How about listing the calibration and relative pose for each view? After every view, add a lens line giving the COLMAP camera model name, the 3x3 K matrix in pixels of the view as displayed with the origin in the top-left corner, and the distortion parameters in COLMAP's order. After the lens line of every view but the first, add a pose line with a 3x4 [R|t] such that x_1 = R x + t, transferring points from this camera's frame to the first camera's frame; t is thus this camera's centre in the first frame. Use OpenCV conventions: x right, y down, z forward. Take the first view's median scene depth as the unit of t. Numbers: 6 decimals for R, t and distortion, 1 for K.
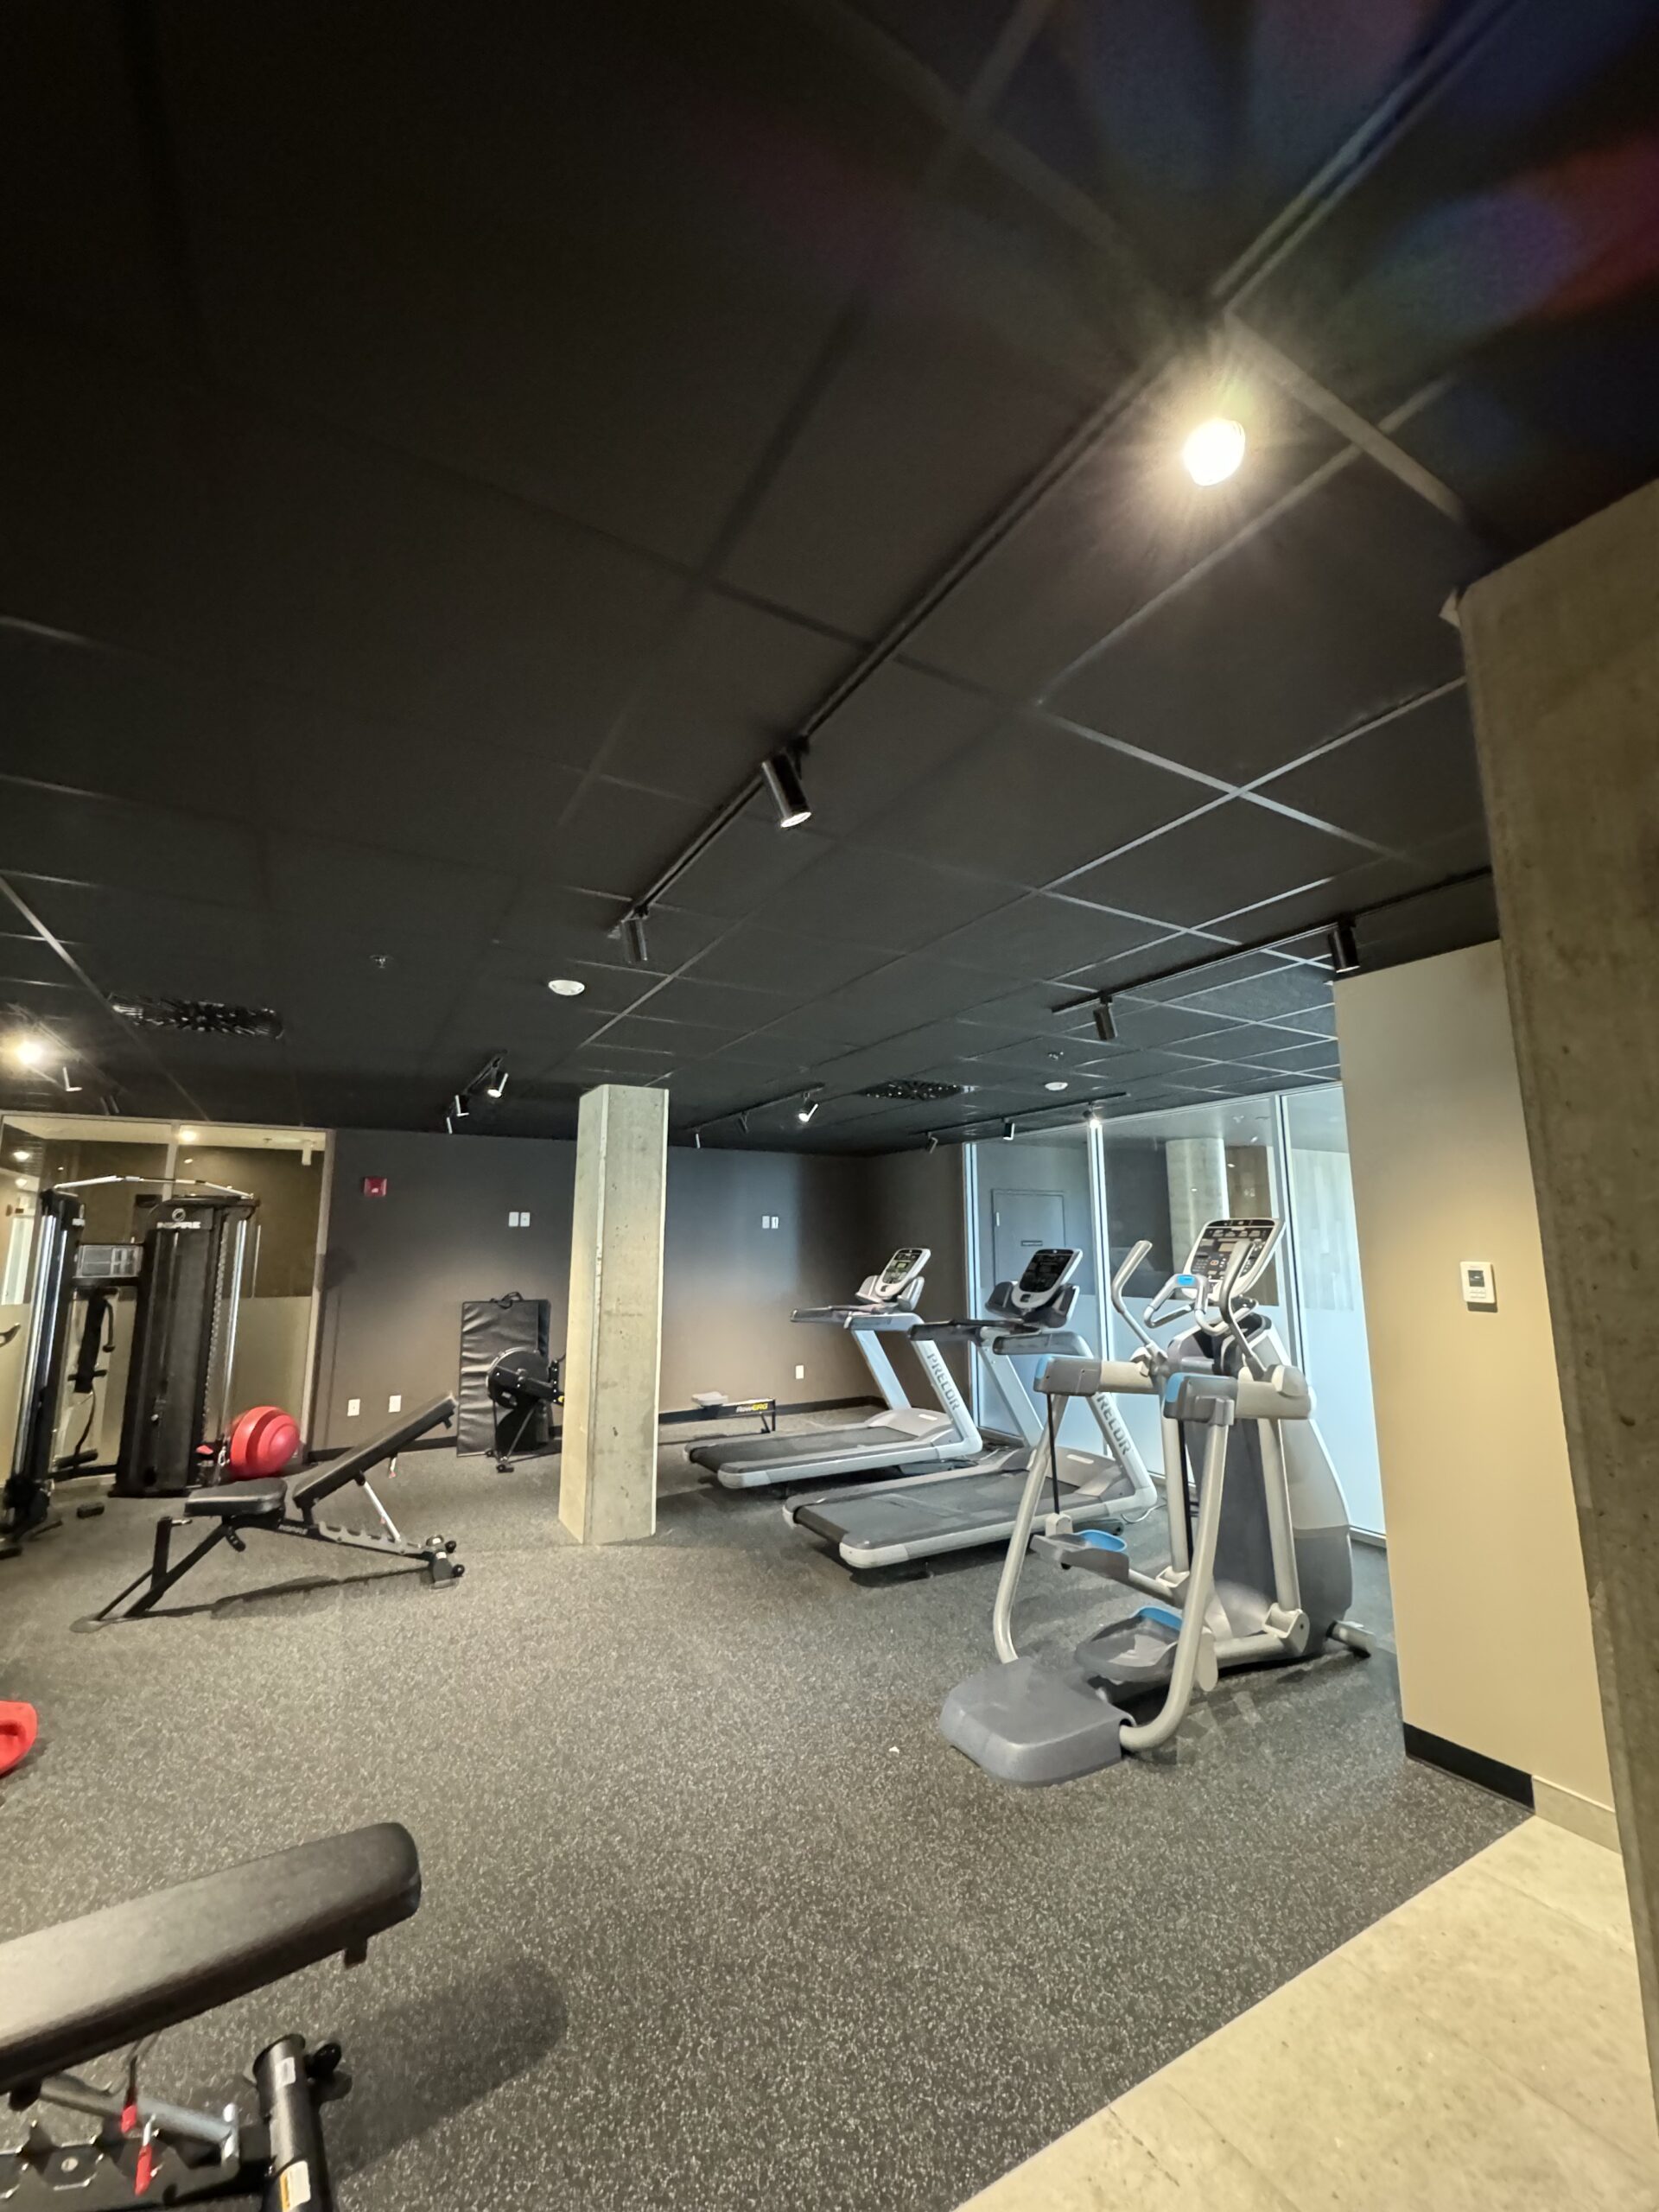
lens RADIAL K [[877.5, 0, 826.9], [0, 877.5, 1101.9], [0, 0, 1]] dist [-0.008317, -0.000156]
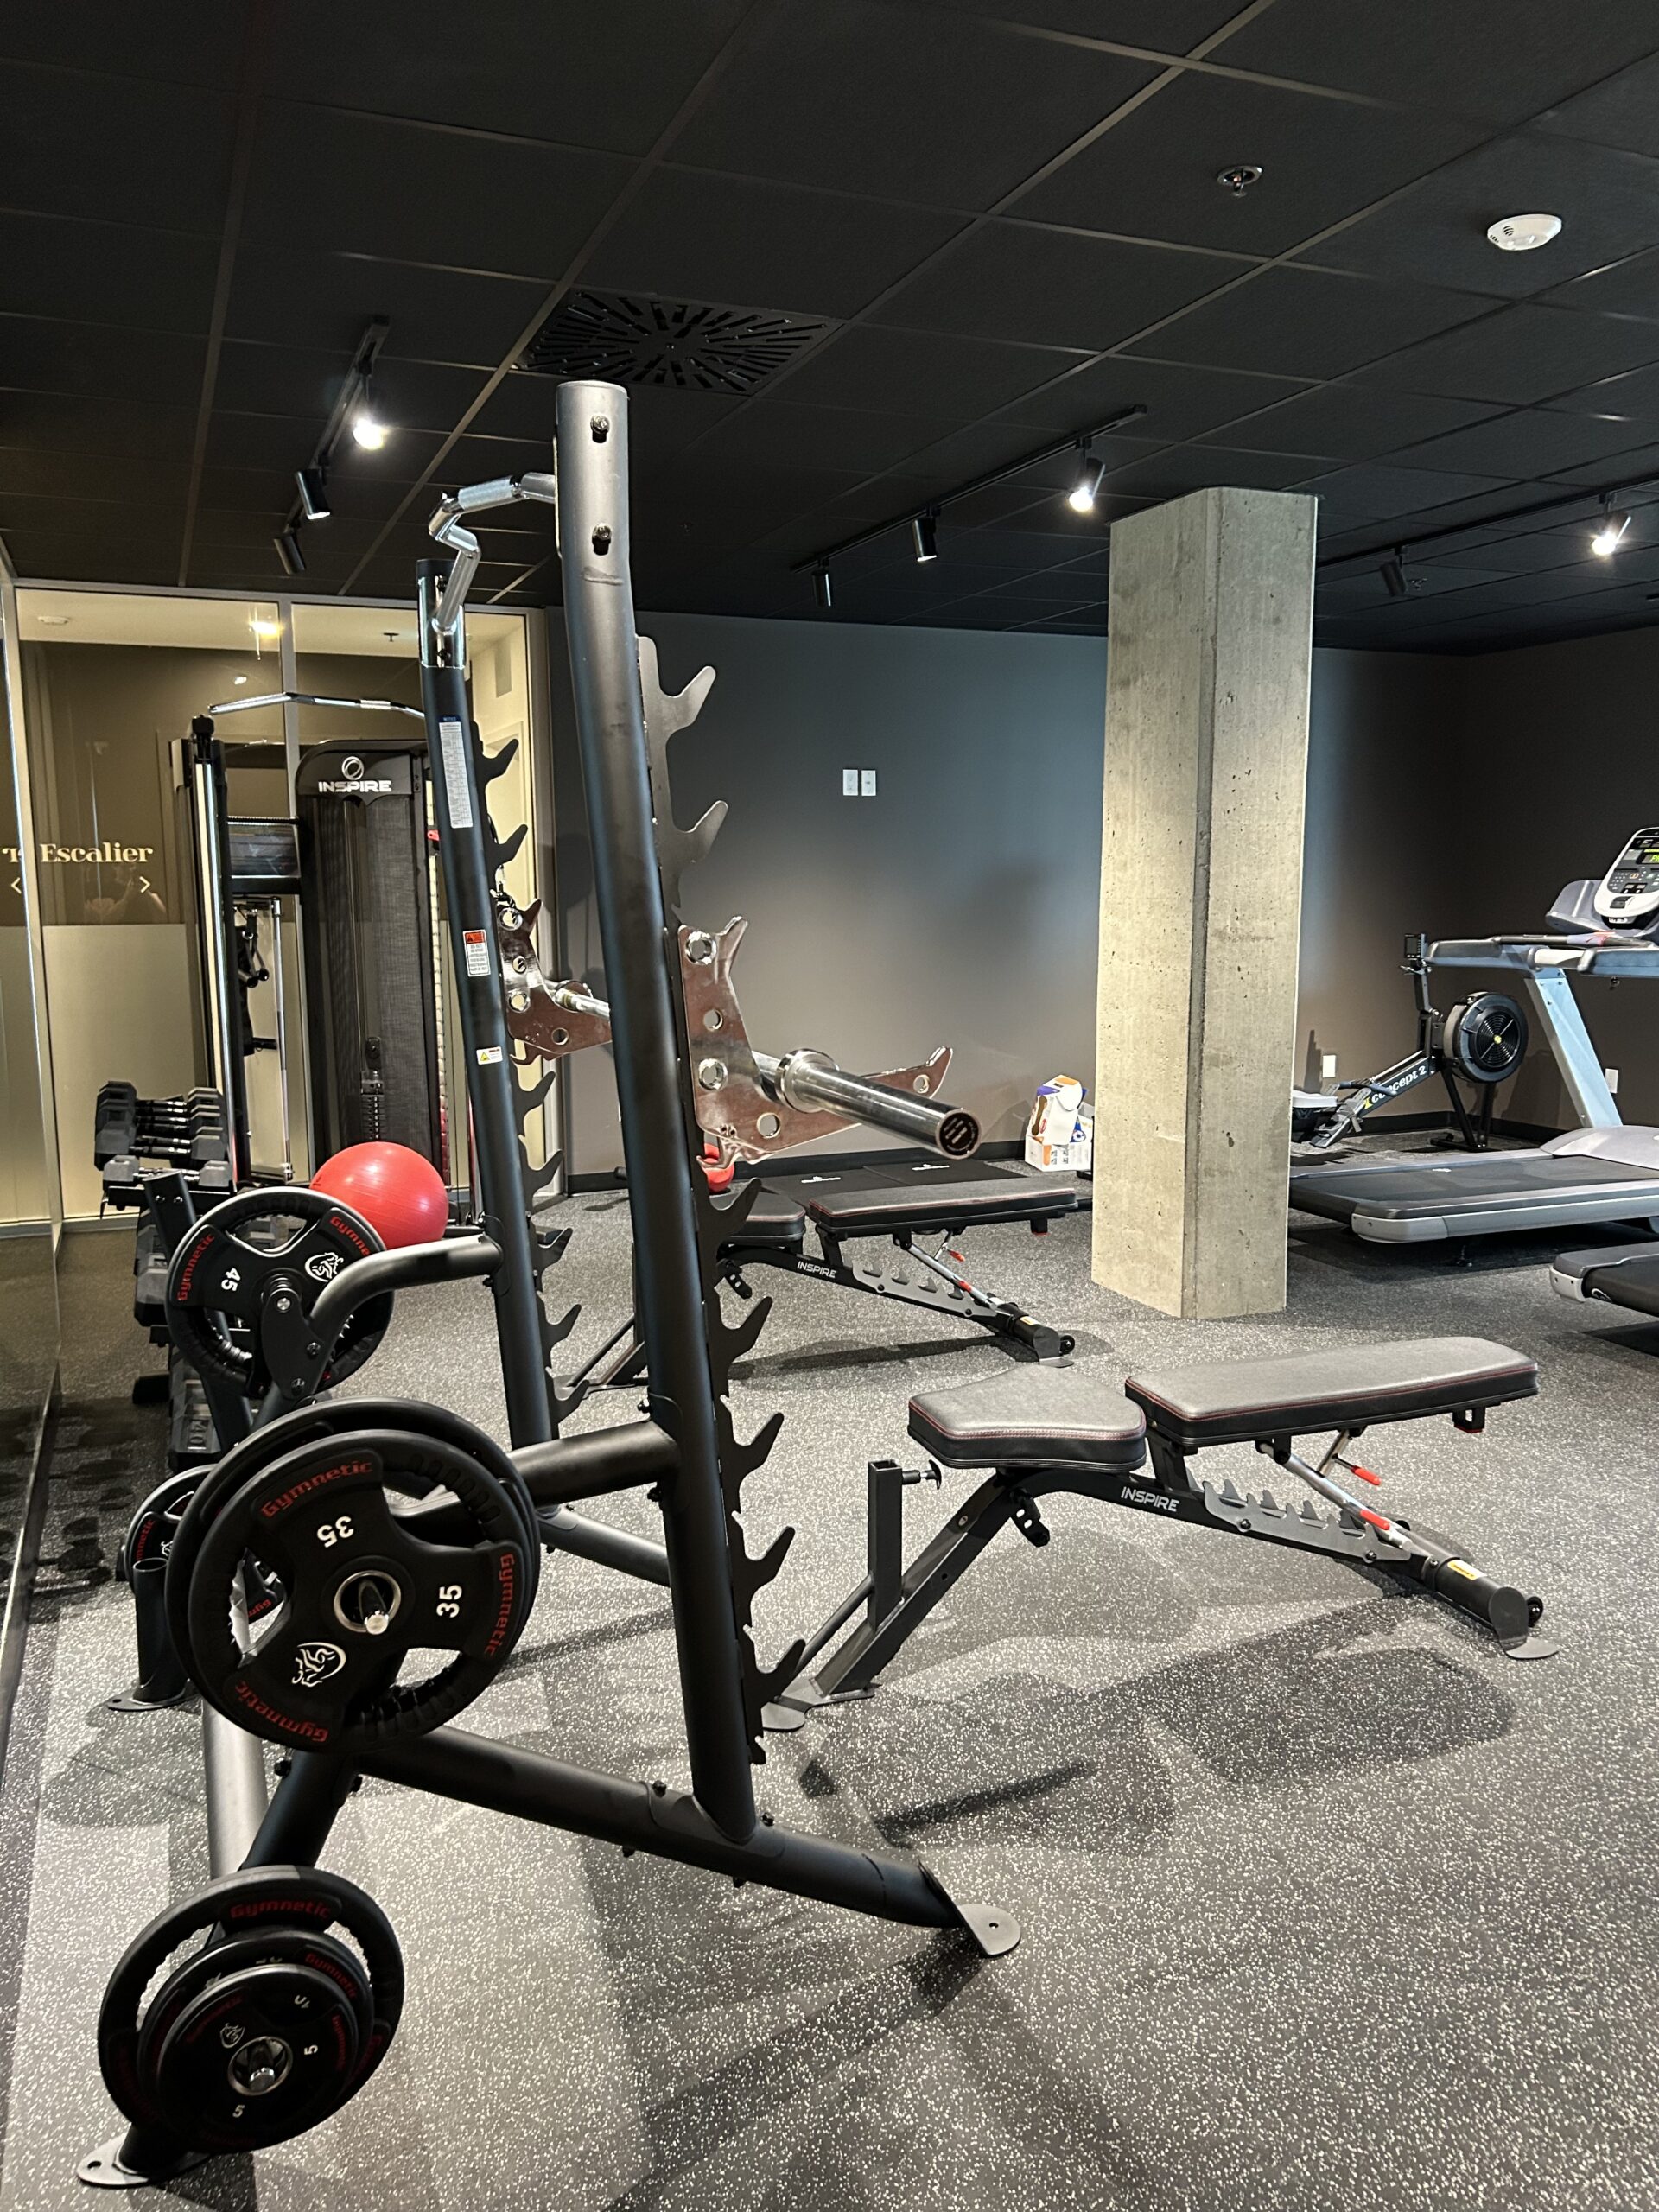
lens RADIAL K [[1674.7, 0, 831.1], [0, 1674.7, 1114.0], [0, 0, 1]] dist [0.042085, -0.010018]
pose [[0.991649, 0.016688, -0.127881, -0.357299], [0.022831, 0.953214, 0.301433, 0.027197], [0.126928, -0.301835, 0.944873, -0.053463]]
